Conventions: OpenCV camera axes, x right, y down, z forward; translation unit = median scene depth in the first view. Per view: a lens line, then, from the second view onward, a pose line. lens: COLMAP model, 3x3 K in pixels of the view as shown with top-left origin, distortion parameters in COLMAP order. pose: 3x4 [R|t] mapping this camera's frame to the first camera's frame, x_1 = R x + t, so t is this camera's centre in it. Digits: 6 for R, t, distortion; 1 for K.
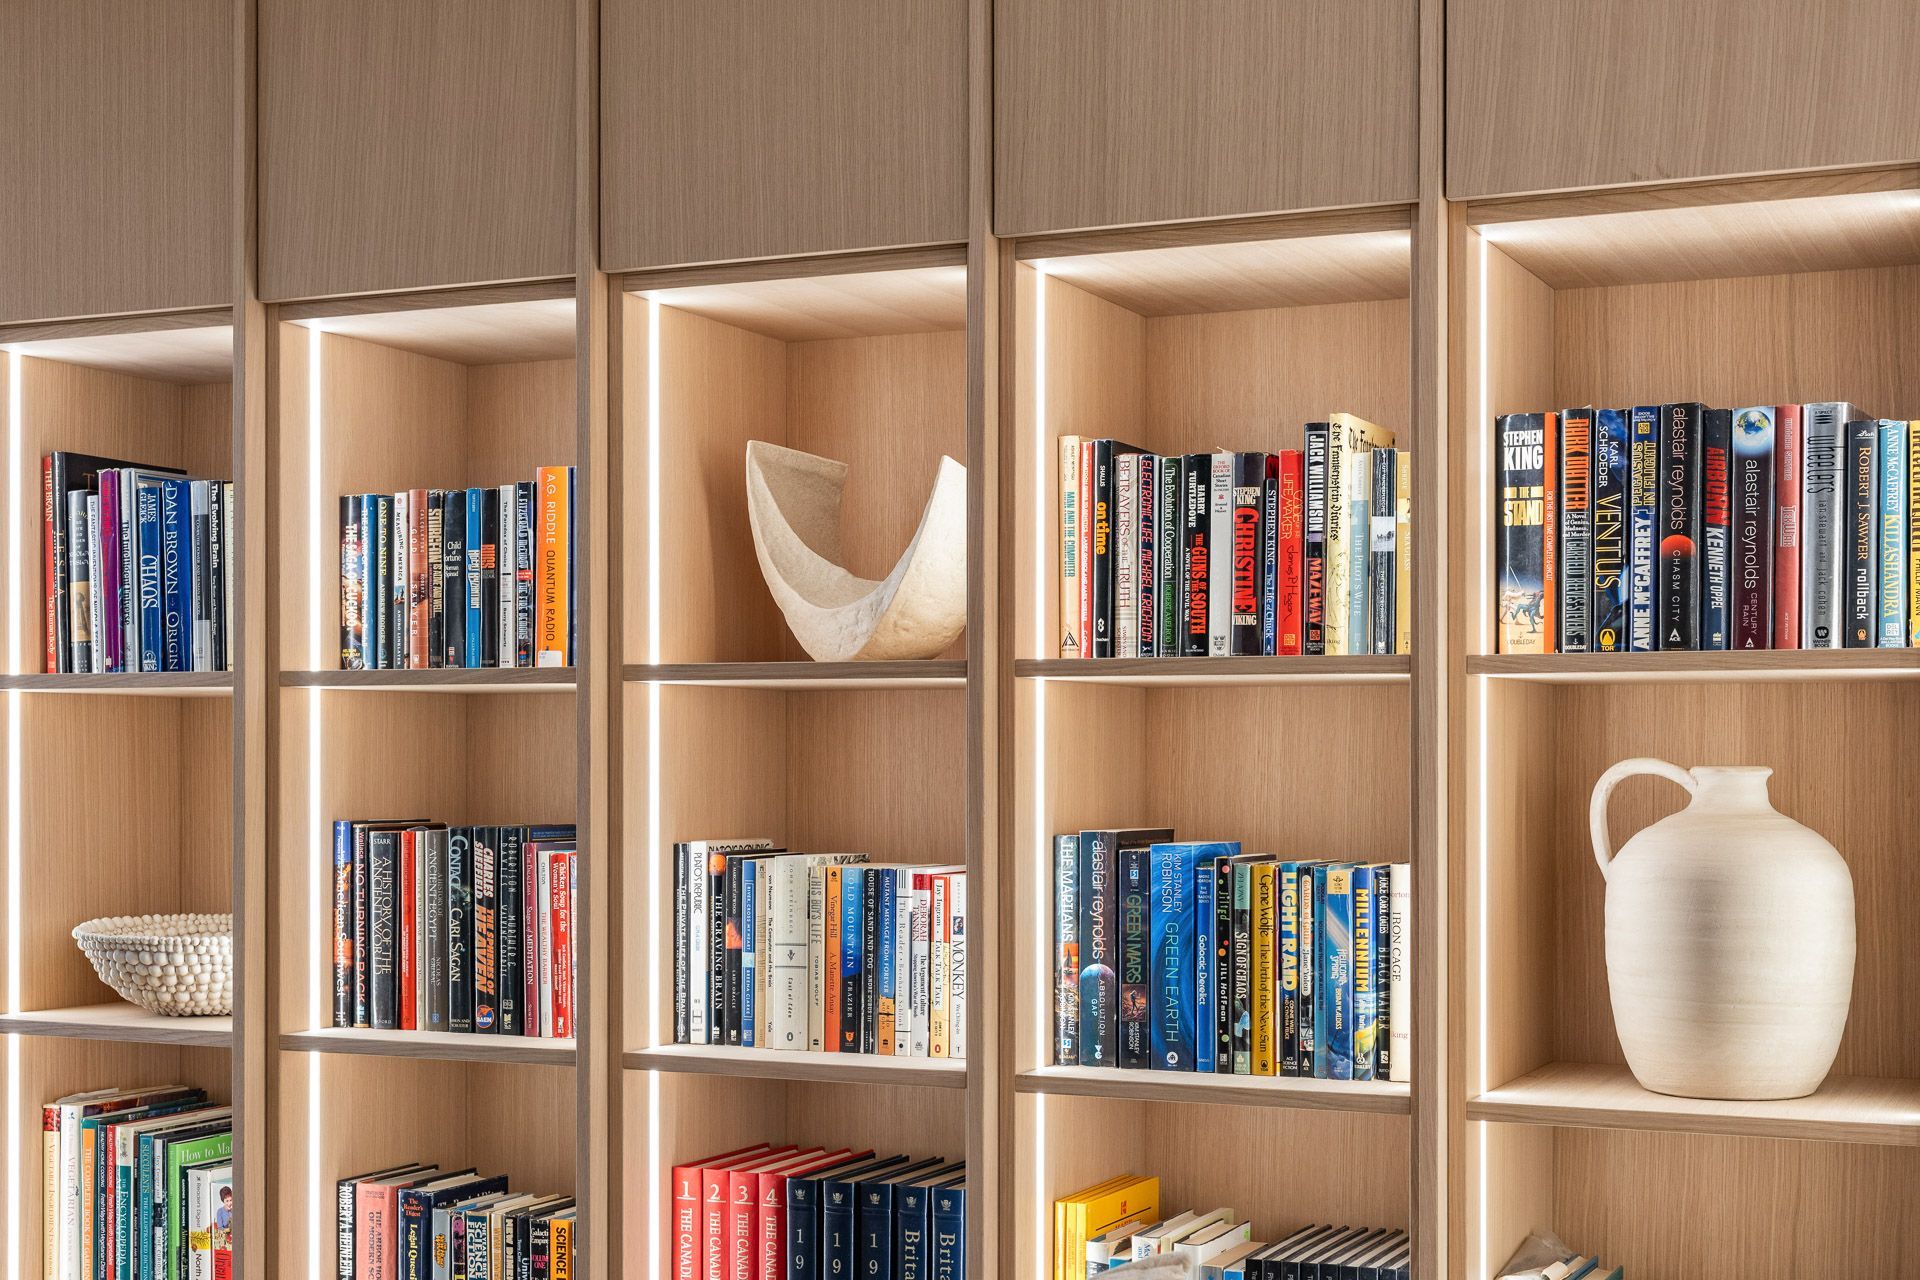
lens RADIAL K [[2669.0, 0, 971.1], [0, 2669.0, 771.5], [0, 0, 1]] dist [-0.008048, 0.000000]
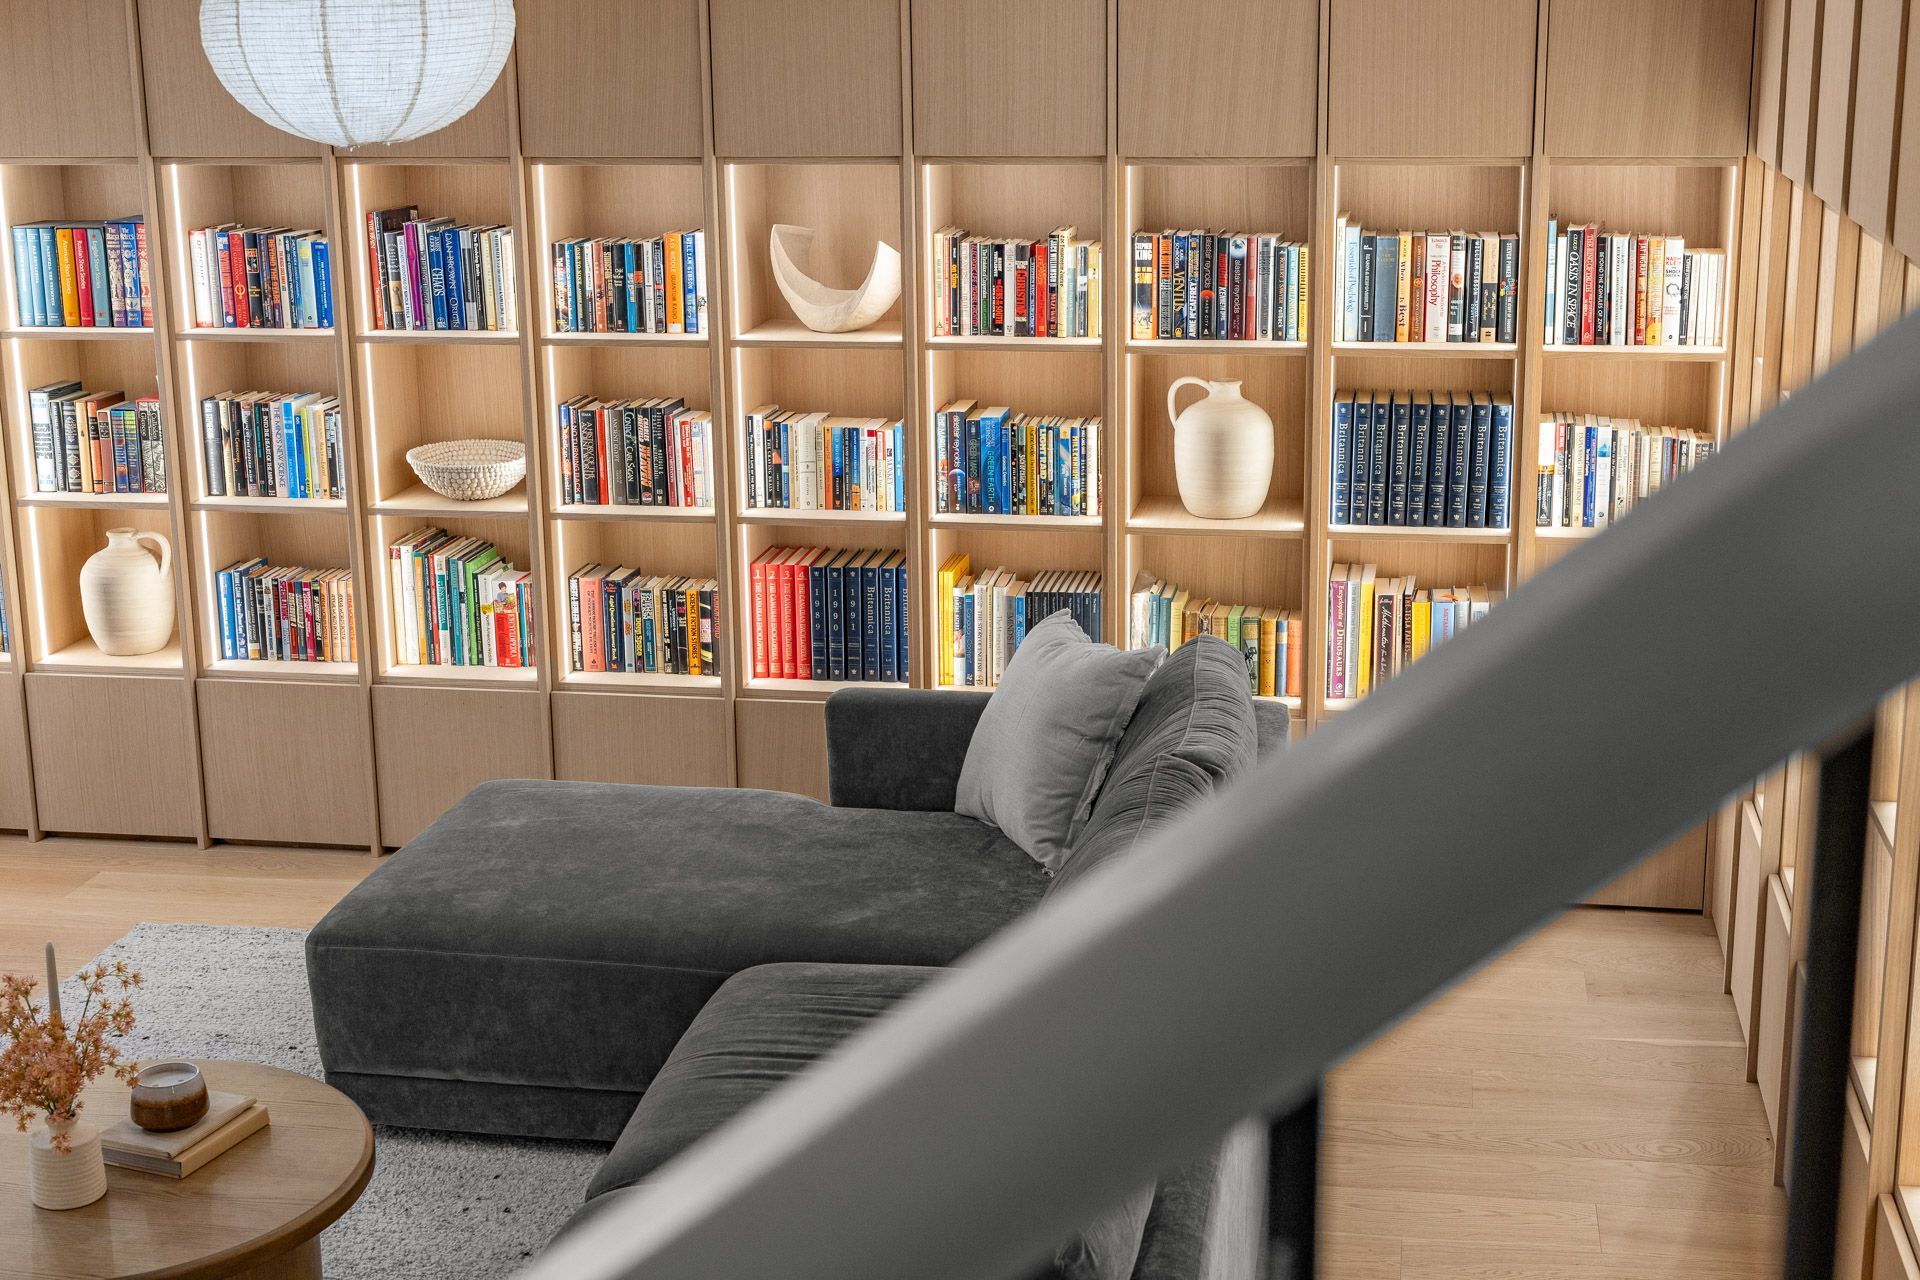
lens RADIAL K [[2669.0, 0, 954.1], [0, 2669.0, 650.5], [0, 0, 1]] dist [-0.008048, 0.000000]
pose [[0.968969, -0.076420, 0.235072, -0.498333], [0.015885, 0.968295, 0.249303, -0.343392], [-0.246671, -0.237833, 0.939462, -1.168679]]
